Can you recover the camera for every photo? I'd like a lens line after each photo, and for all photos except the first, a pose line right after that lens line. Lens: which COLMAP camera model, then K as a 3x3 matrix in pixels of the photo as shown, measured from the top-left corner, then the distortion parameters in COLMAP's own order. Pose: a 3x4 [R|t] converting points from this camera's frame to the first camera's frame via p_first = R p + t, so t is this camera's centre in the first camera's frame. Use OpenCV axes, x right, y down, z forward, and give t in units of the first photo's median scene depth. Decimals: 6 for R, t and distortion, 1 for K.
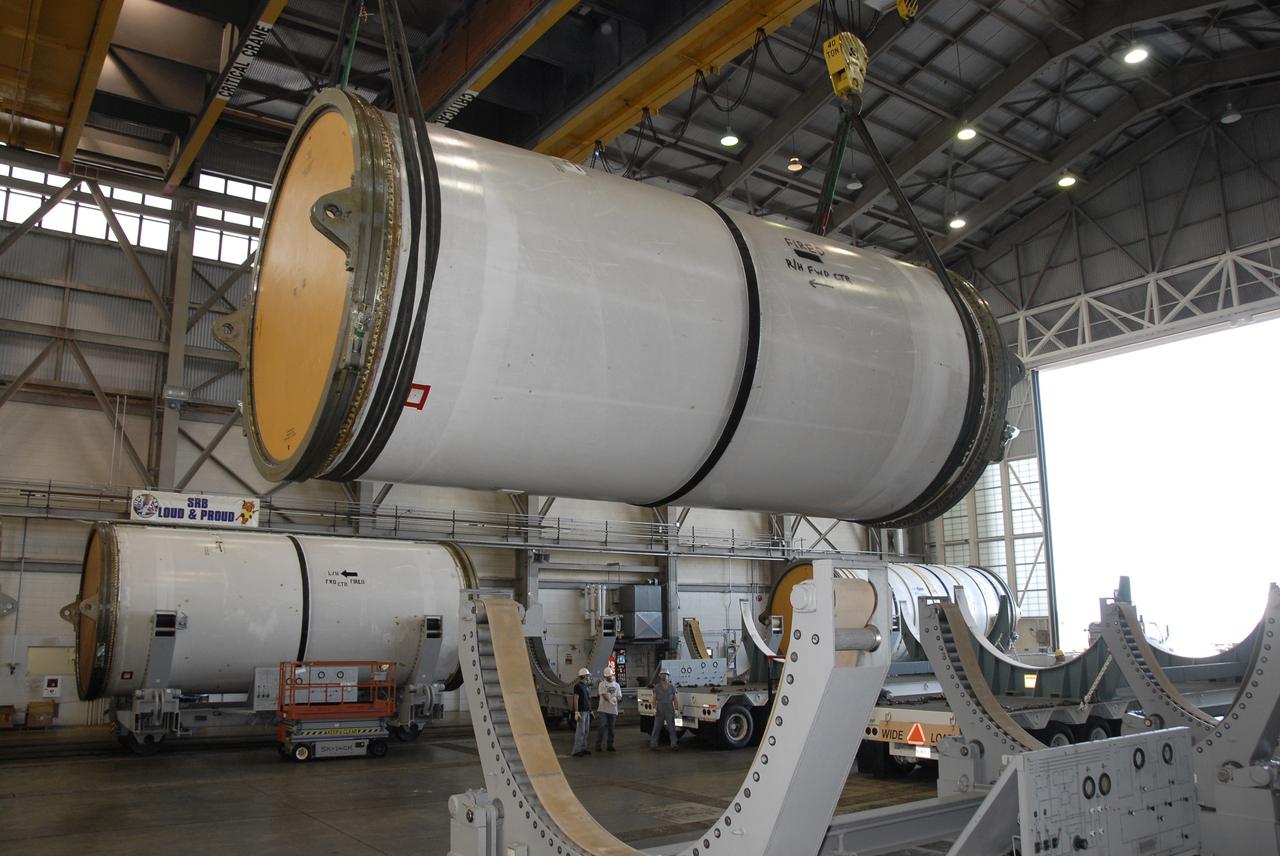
lens RADIAL K [[995.5, 0, 632.6], [0, 995.5, 433.3], [0, 0, 1]] dist [-0.151697, 0.108433]
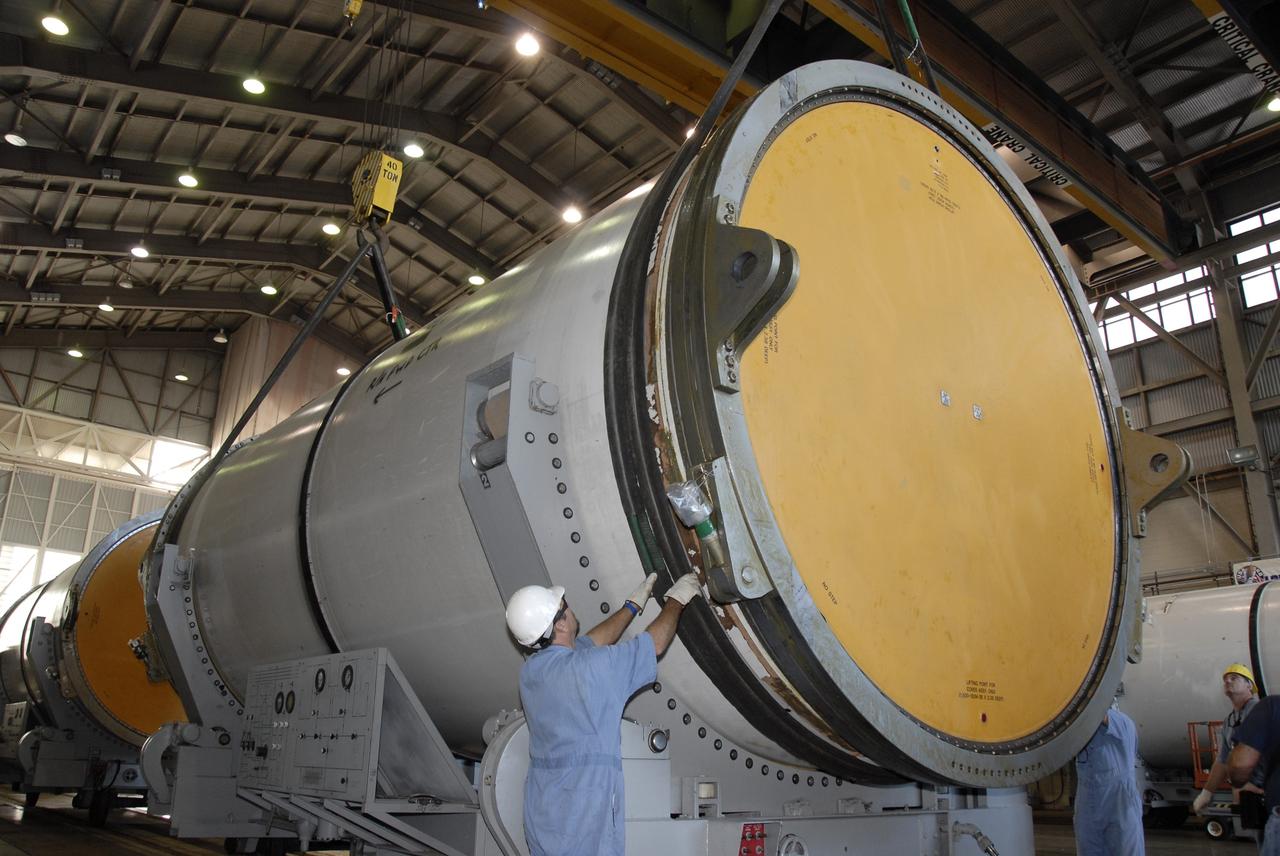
lens RADIAL K [[995.5, 0, 632.6], [0, 995.5, 433.3], [0, 0, 1]] dist [-0.151697, 0.108433]
pose [[0.063640, -0.315224, -0.946881, 0.378344], [0.172773, 0.937958, -0.300641, 0.115938], [0.982904, -0.144462, 0.114154, 0.314466]]
